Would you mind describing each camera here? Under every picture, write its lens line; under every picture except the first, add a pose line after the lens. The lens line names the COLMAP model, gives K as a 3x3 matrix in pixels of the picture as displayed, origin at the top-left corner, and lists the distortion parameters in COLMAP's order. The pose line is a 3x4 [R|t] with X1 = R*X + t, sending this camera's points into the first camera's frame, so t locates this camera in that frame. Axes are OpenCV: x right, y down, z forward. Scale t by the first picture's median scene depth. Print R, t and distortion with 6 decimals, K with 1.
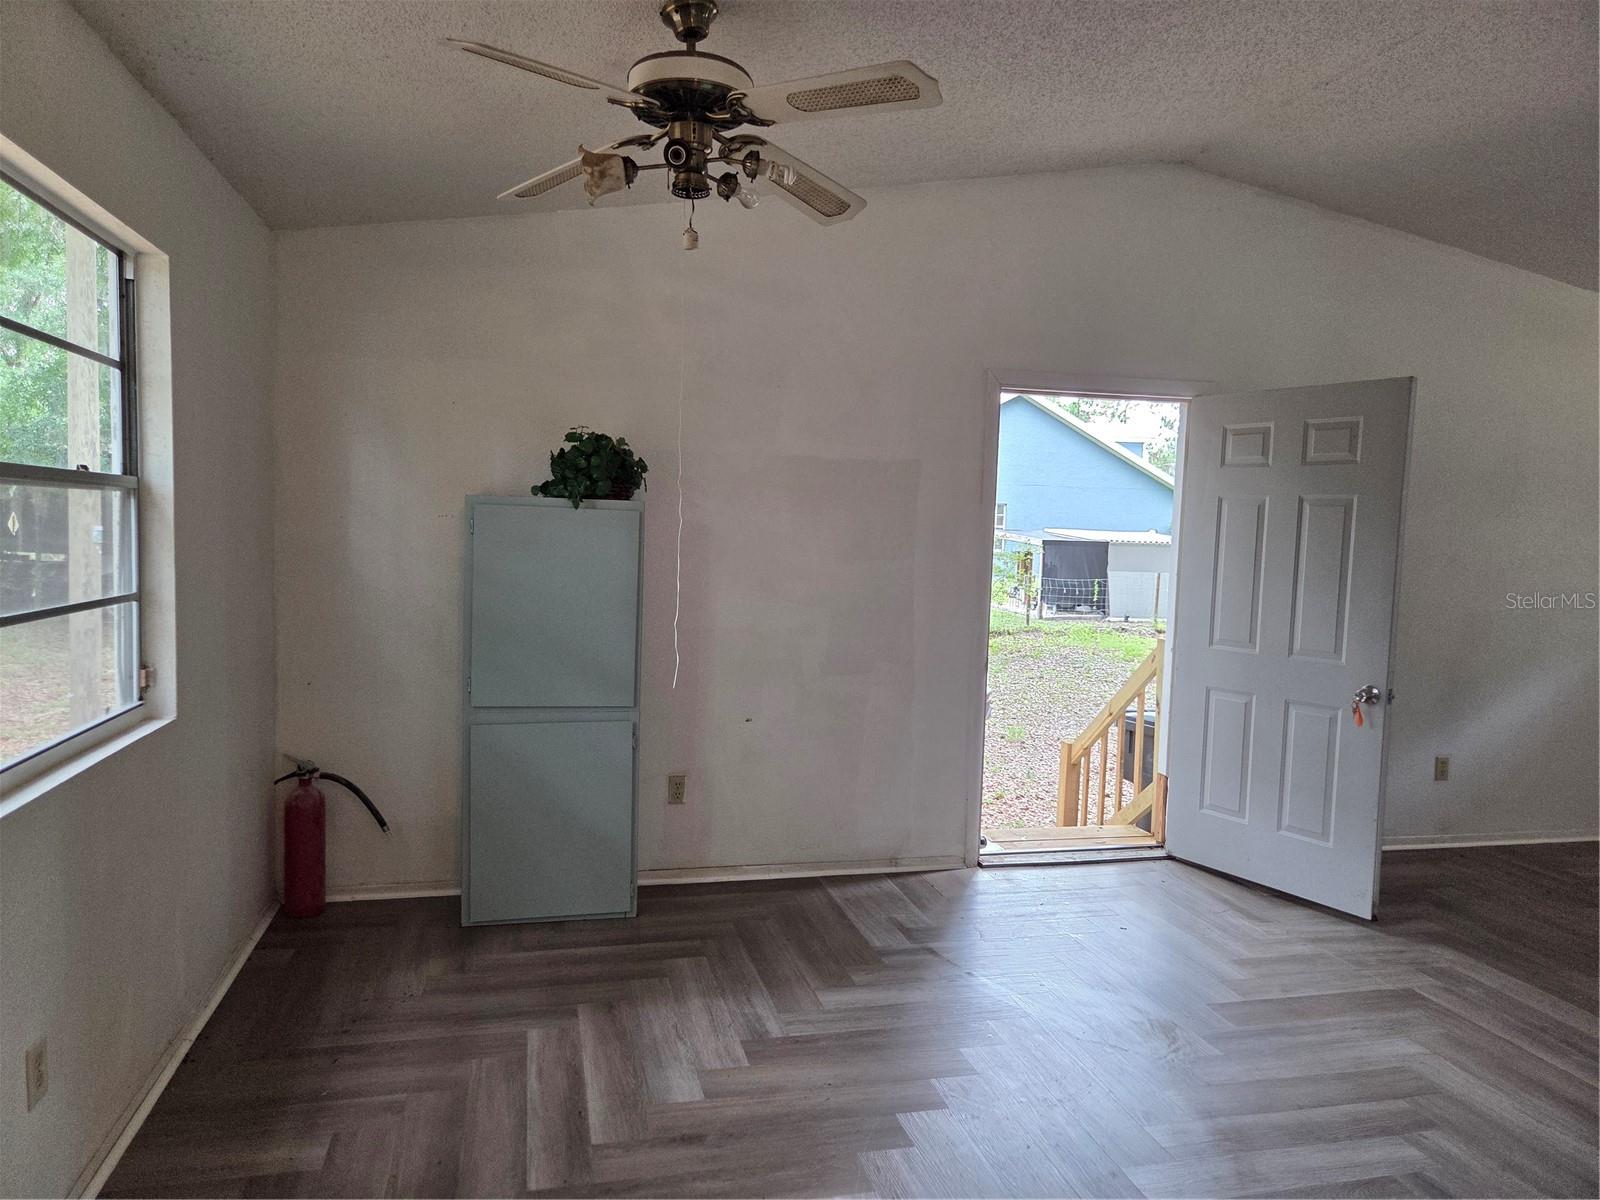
lens RADIAL K [[1064.9, 0, 804.7], [0, 1064.9, 611.6], [0, 0, 1]] dist [0.074386, -0.052267]
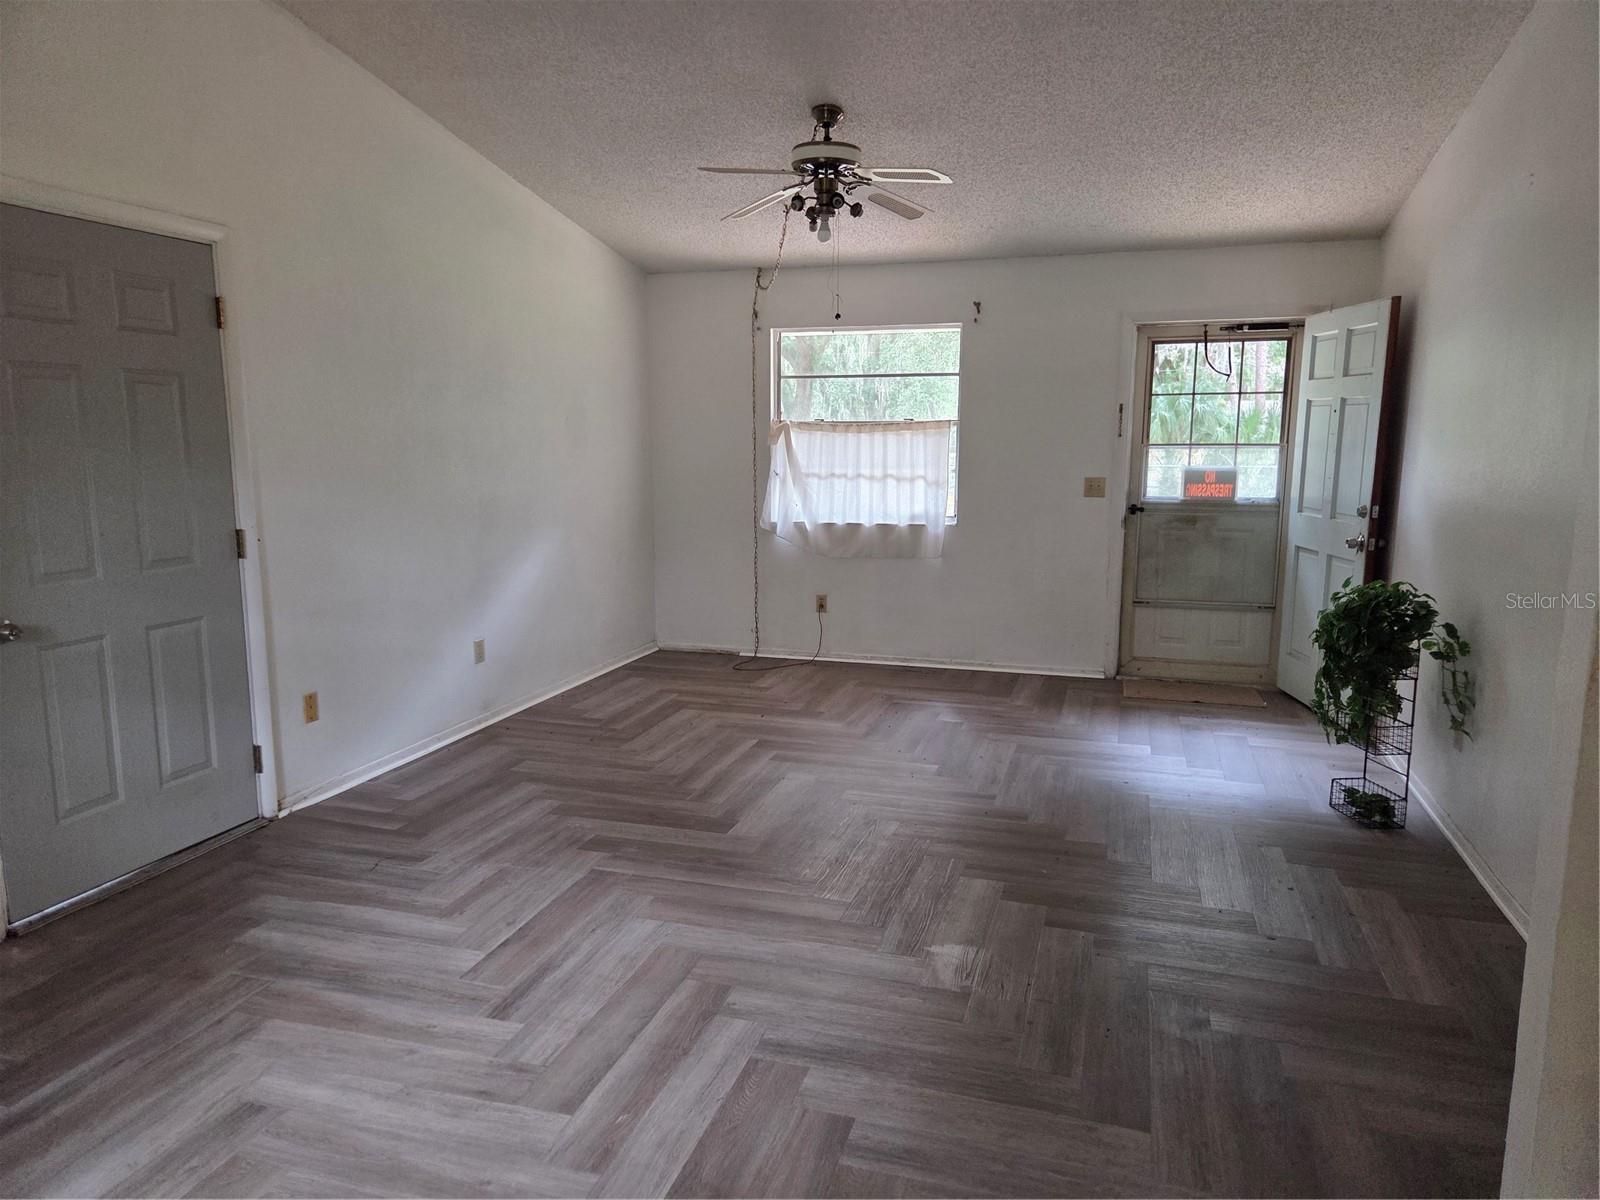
lens RADIAL K [[1064.9, 0, 804.7], [0, 1064.9, 611.6], [0, 0, 1]] dist [0.074386, -0.052267]
pose [[0.523913, -0.168947, 0.834849, -0.118448], [0.081448, 0.985577, 0.148337, -0.022790], [-0.847869, -0.009719, 0.530117, 0.244403]]
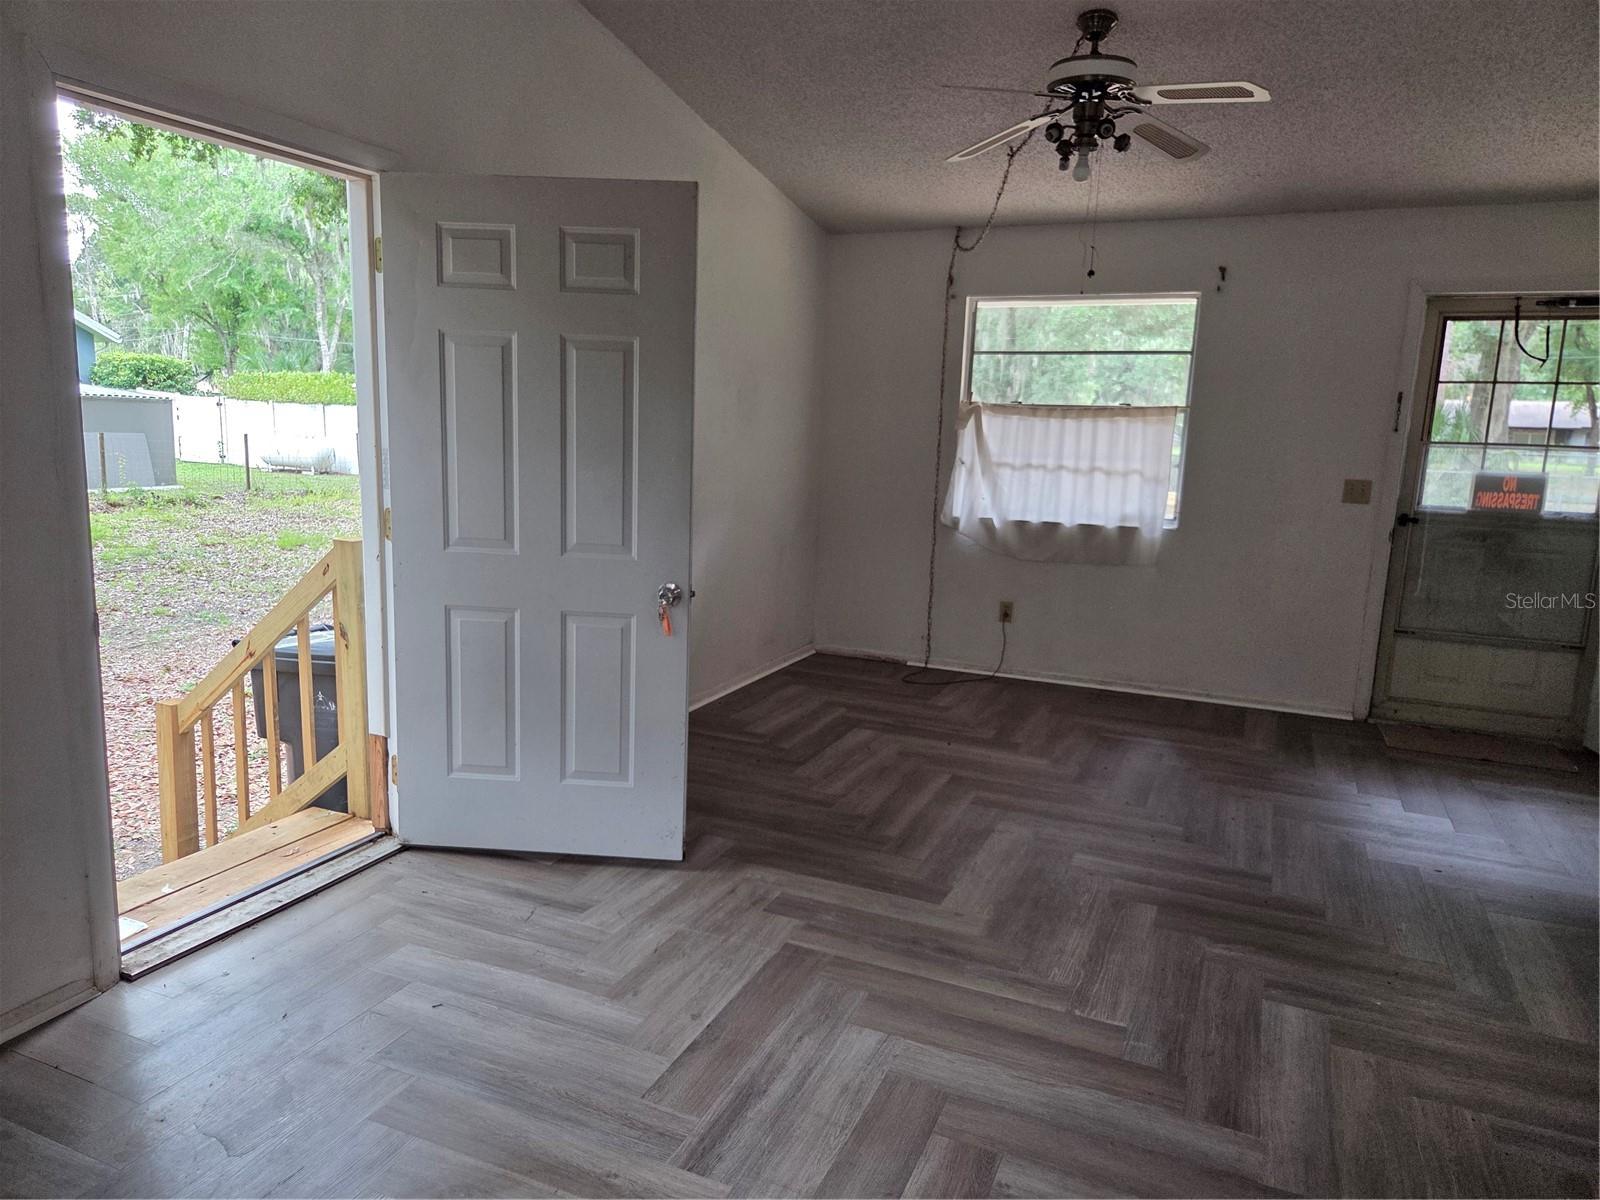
lens RADIAL K [[1085.9, 0, 793.7], [0, 1085.9, 611.1], [0, 0, 1]] dist [0.071521, -0.054368]
pose [[0.625193, -0.147406, 0.766423, -0.037872], [0.047946, 0.987402, 0.150796, -0.026306], [-0.778996, -0.057530, 0.624384, 0.401353]]
